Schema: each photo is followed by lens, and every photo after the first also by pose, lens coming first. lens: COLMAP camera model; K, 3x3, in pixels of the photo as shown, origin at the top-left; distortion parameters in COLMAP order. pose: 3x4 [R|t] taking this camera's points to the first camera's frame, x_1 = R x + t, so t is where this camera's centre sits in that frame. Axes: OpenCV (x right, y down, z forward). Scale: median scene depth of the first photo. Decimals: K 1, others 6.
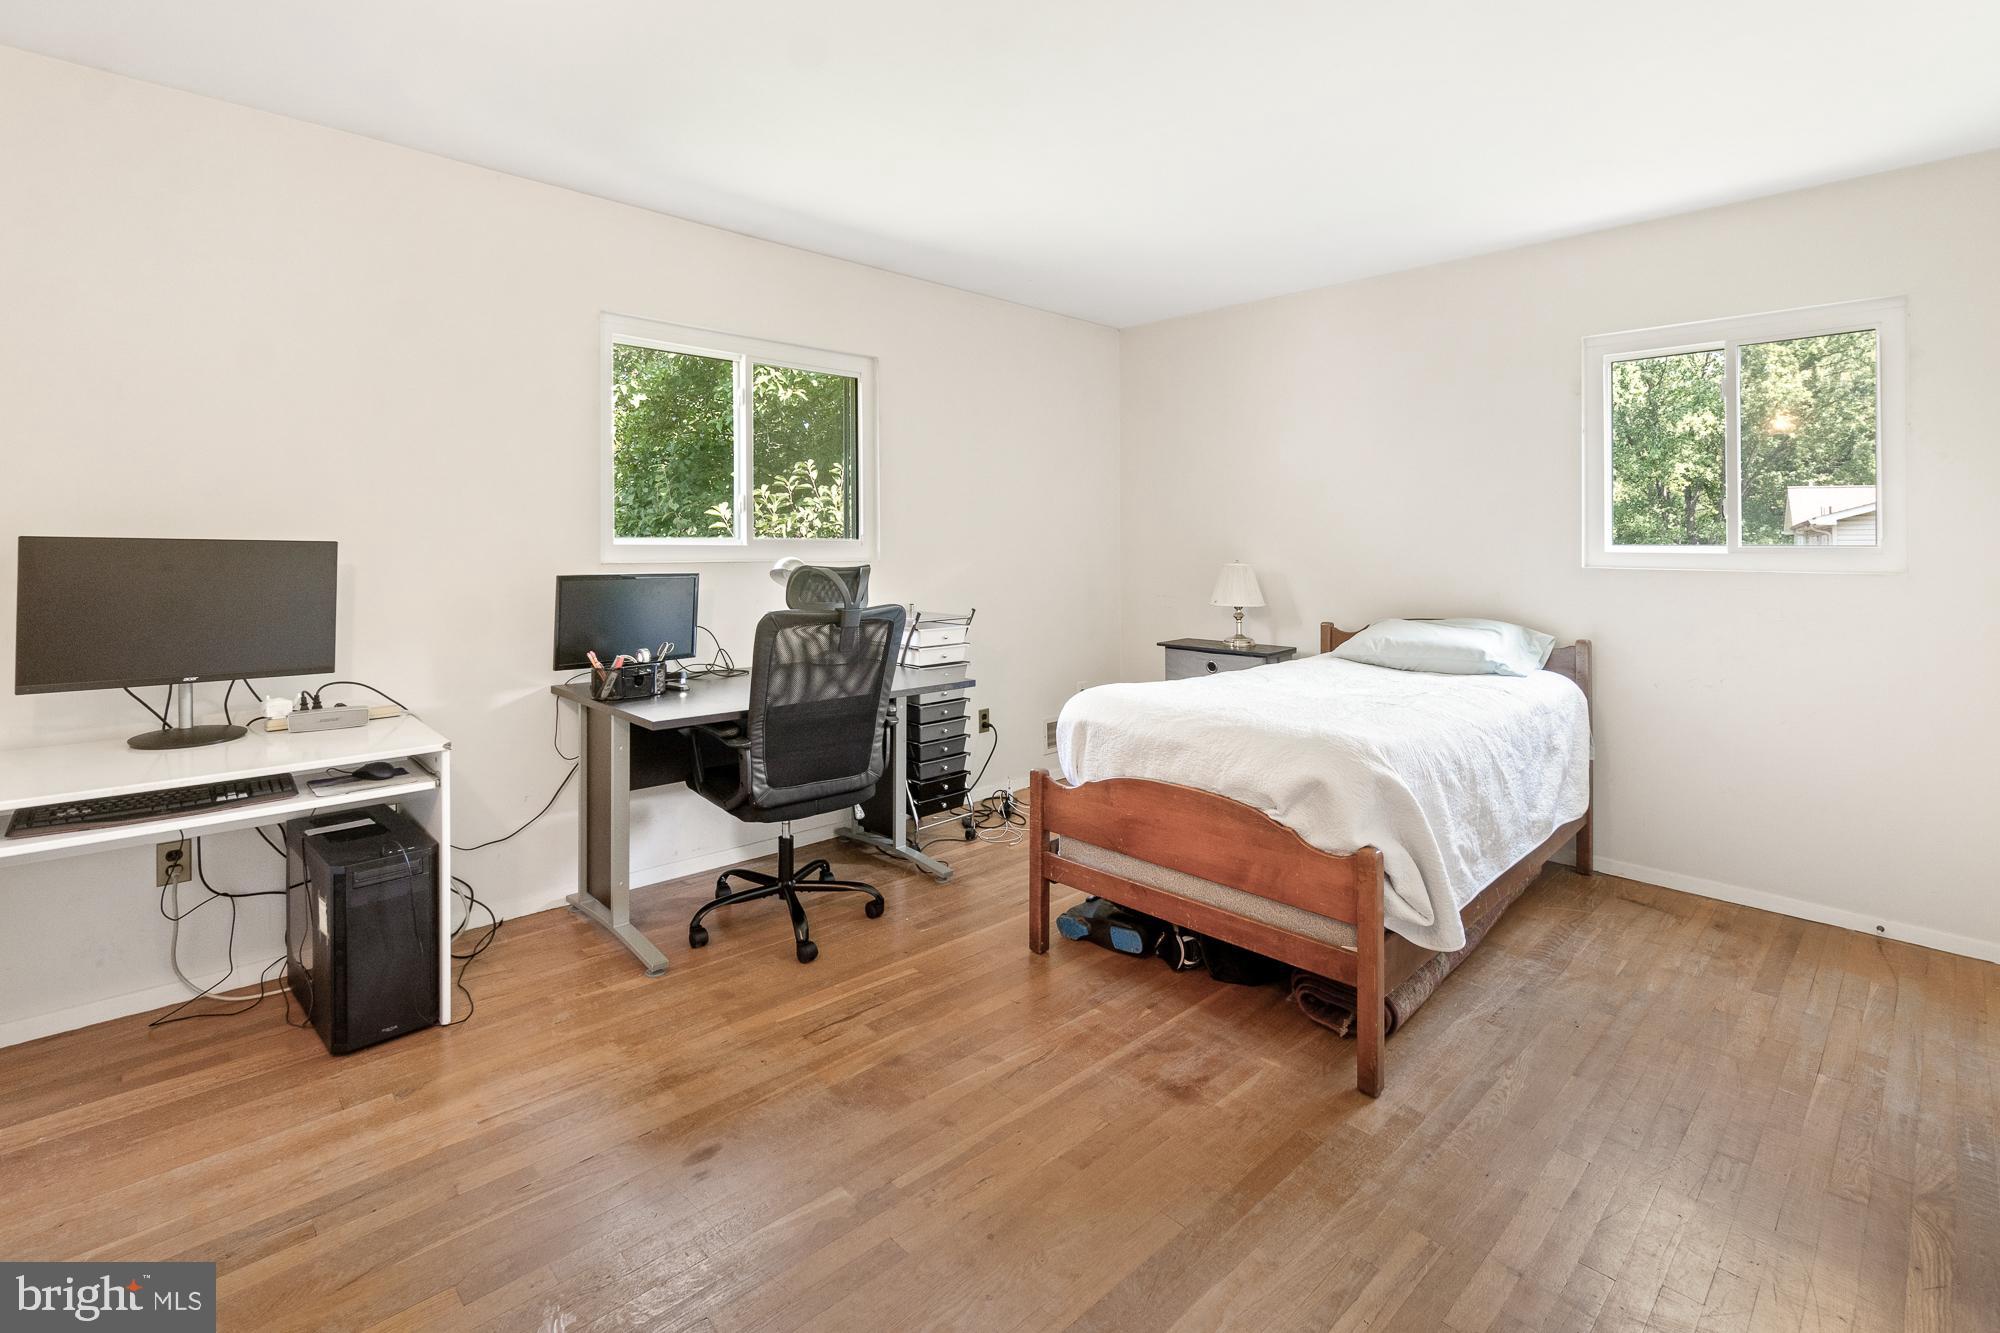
lens RADIAL K [[899.1, 0, 996.1], [0, 899.1, 540.8], [0, 0, 1]] dist [-0.002679, -0.000146]
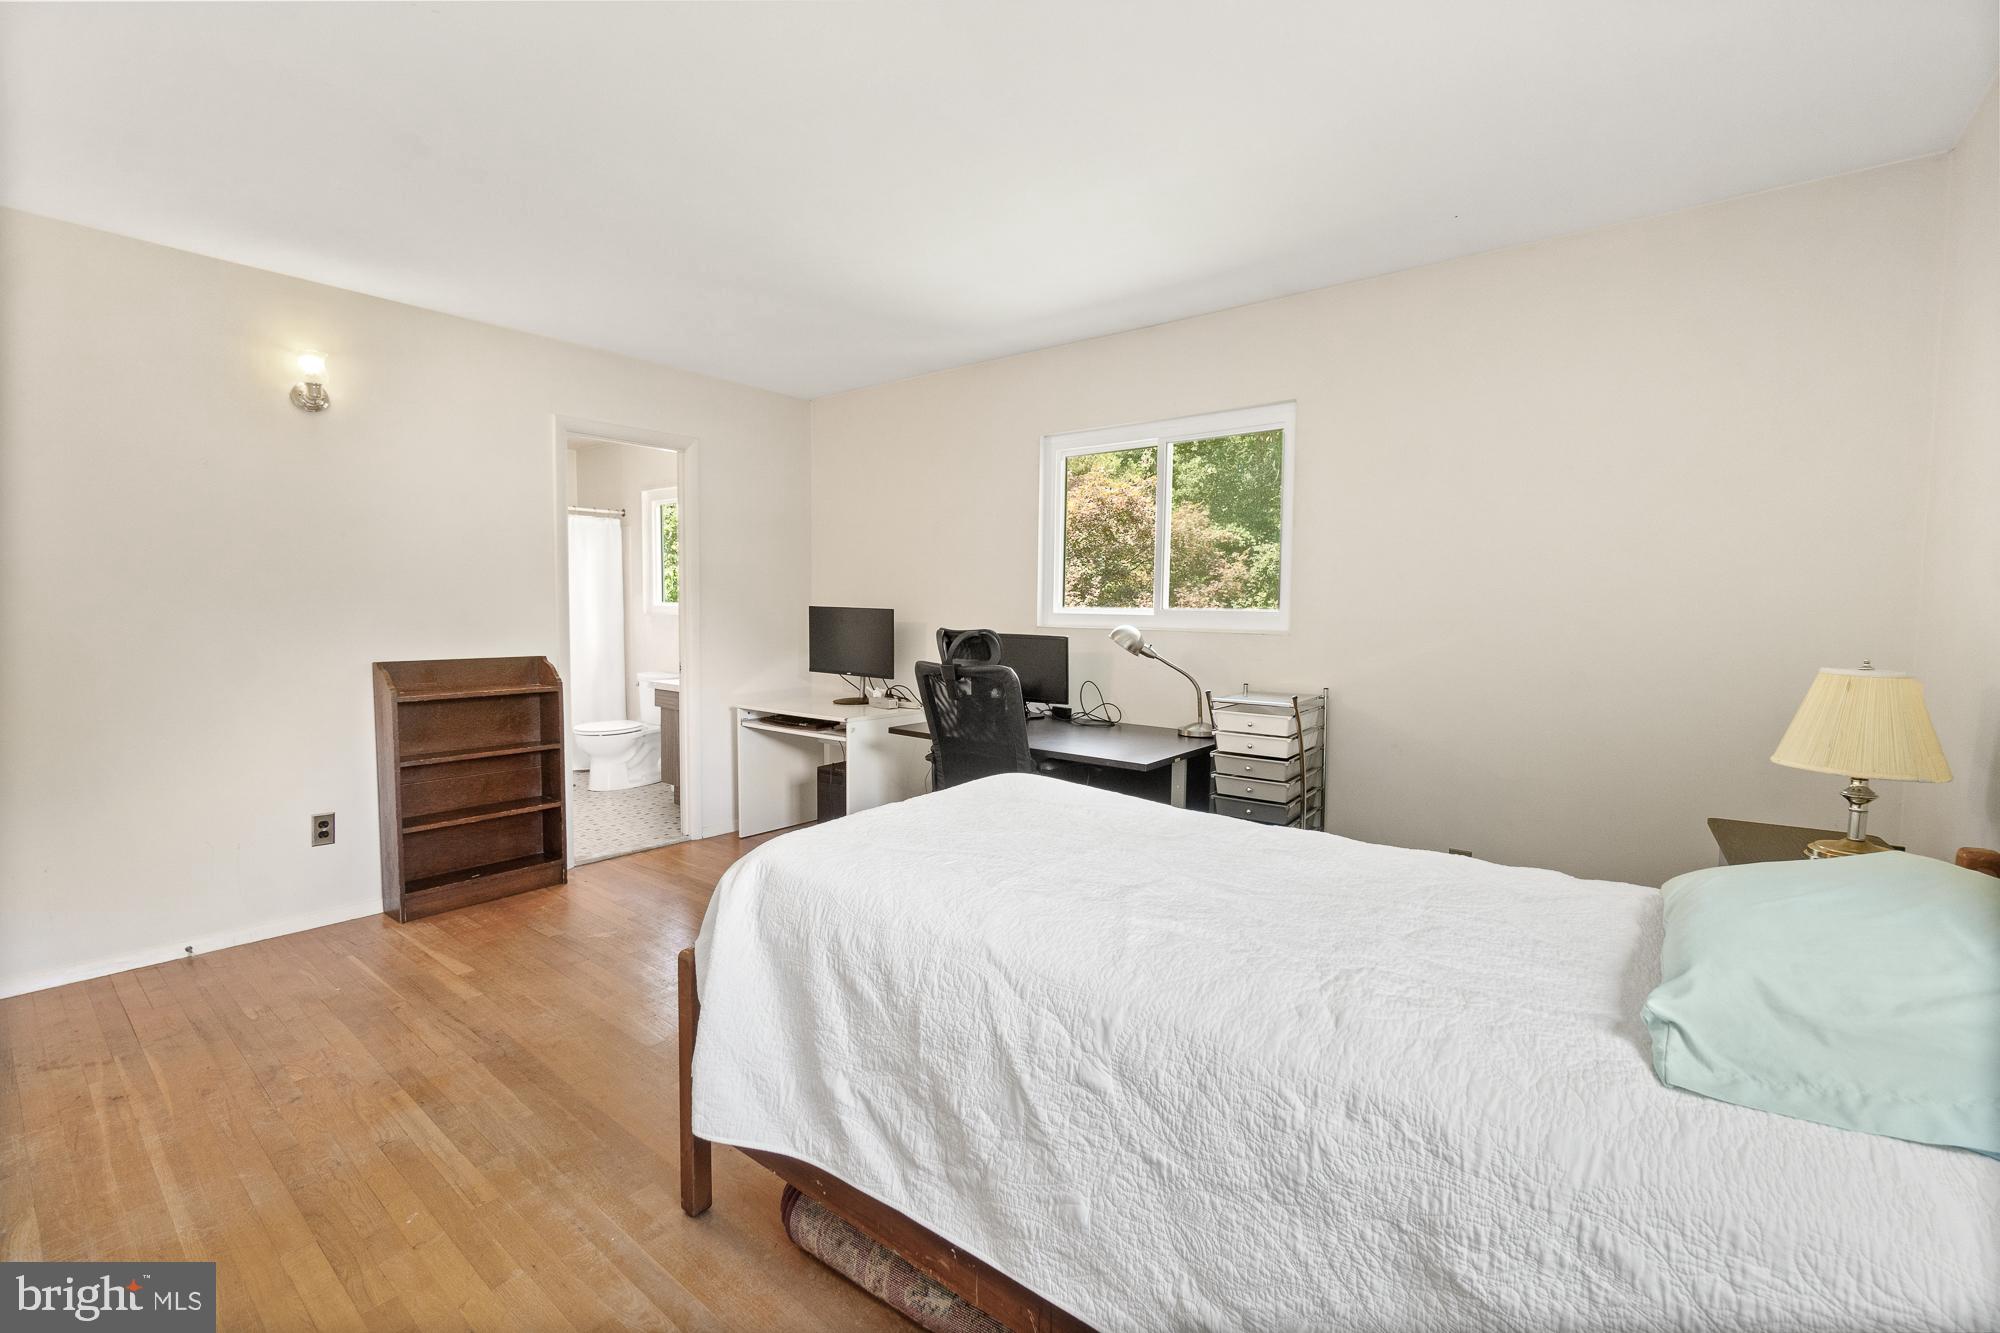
lens RADIAL K [[857.9, 0, 1000.0], [0, 857.9, 666.5], [0, 0, 1]] dist [-0.002297, -0.000116]
pose [[0.137527, 0.063546, -0.988458, 1.001048], [-0.013365, 0.997968, 0.062298, 0.006669], [0.990408, 0.004643, 0.138096, 0.927129]]
